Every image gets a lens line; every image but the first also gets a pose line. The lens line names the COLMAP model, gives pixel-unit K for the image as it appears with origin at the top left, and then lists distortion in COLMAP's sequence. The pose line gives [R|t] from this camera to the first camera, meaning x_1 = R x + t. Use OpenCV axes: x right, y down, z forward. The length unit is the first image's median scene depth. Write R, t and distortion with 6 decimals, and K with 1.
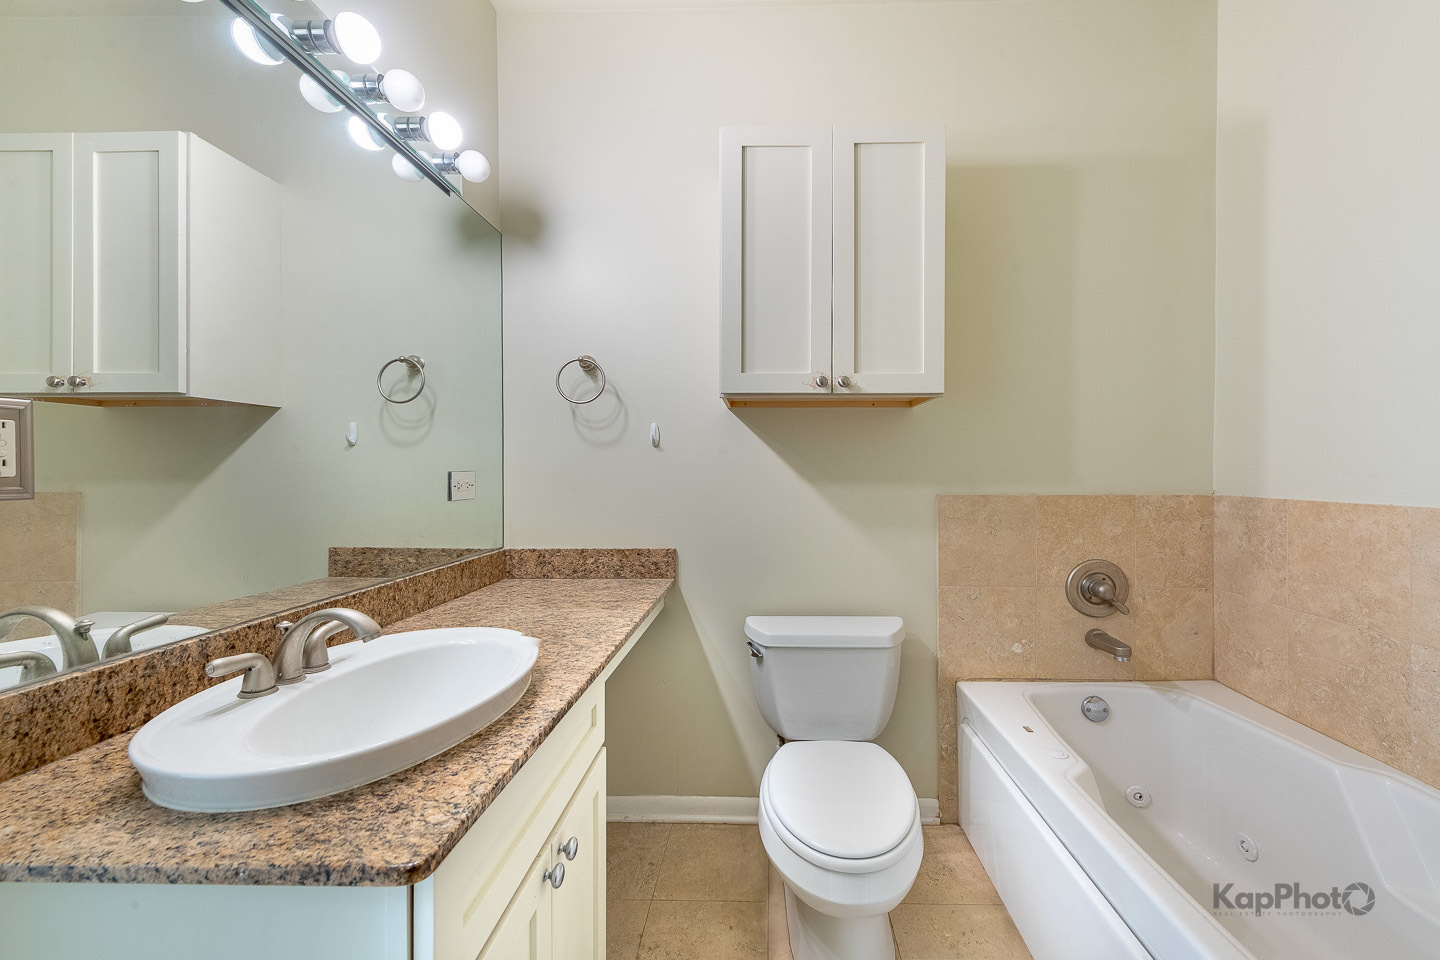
lens RADIAL K [[578.1, 0, 741.9], [0, 578.1, 471.0], [0, 0, 1]] dist [0.003012, -0.000182]
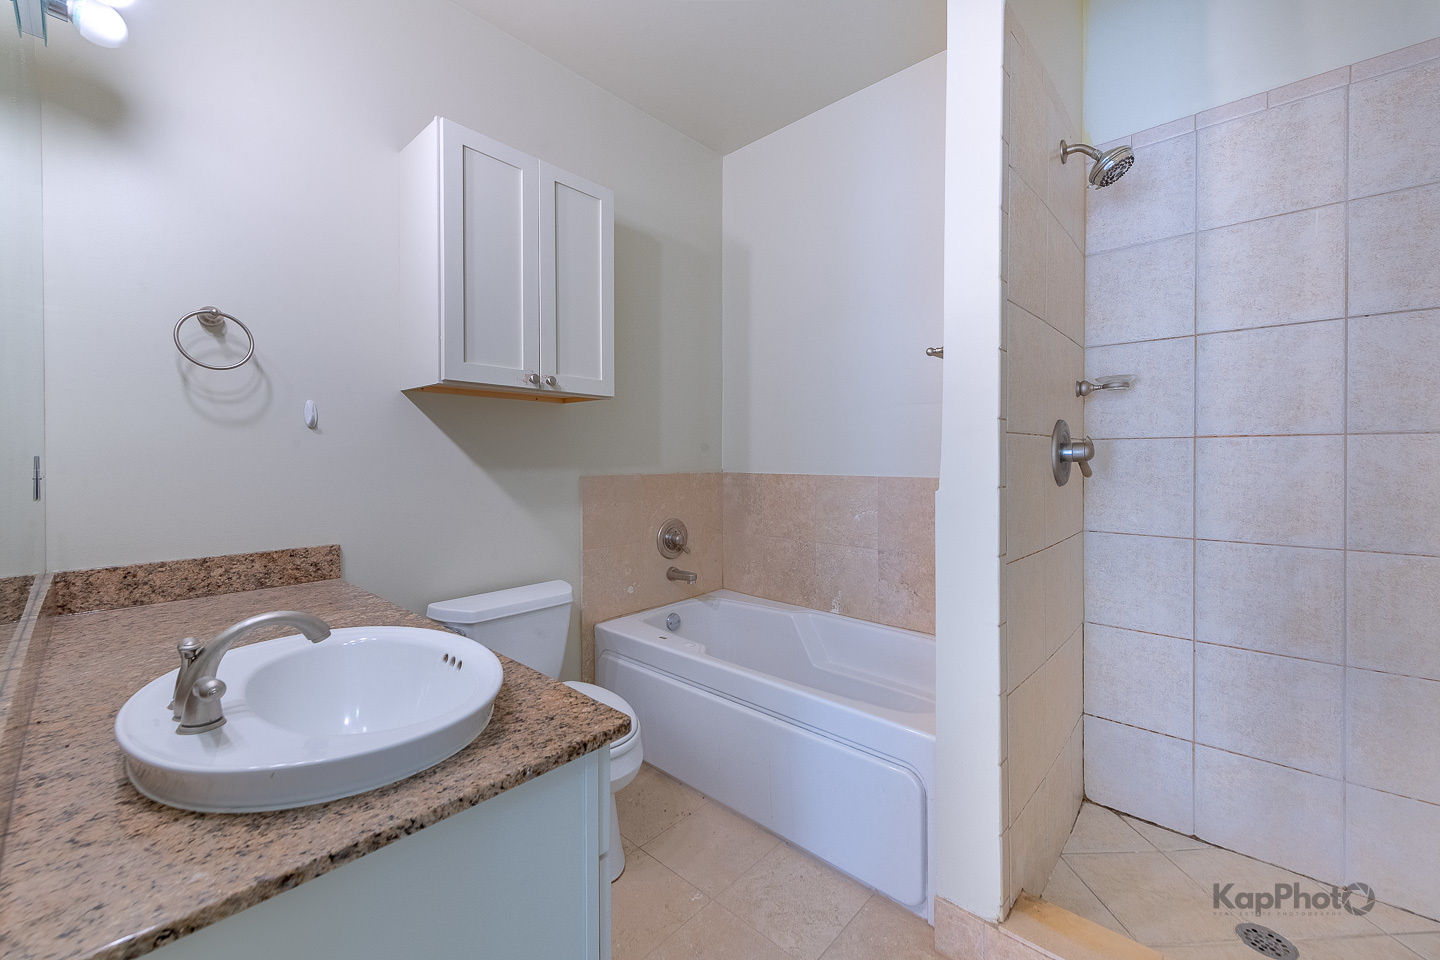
lens RADIAL K [[578.1, 0, 741.9], [0, 578.1, 471.0], [0, 0, 1]] dist [0.003012, -0.000182]
pose [[0.628939, -0.018547, 0.777233, -0.425842], [0.003264, 0.999770, 0.021217, 0.005160], [-0.777448, -0.010807, 0.628855, -0.038699]]
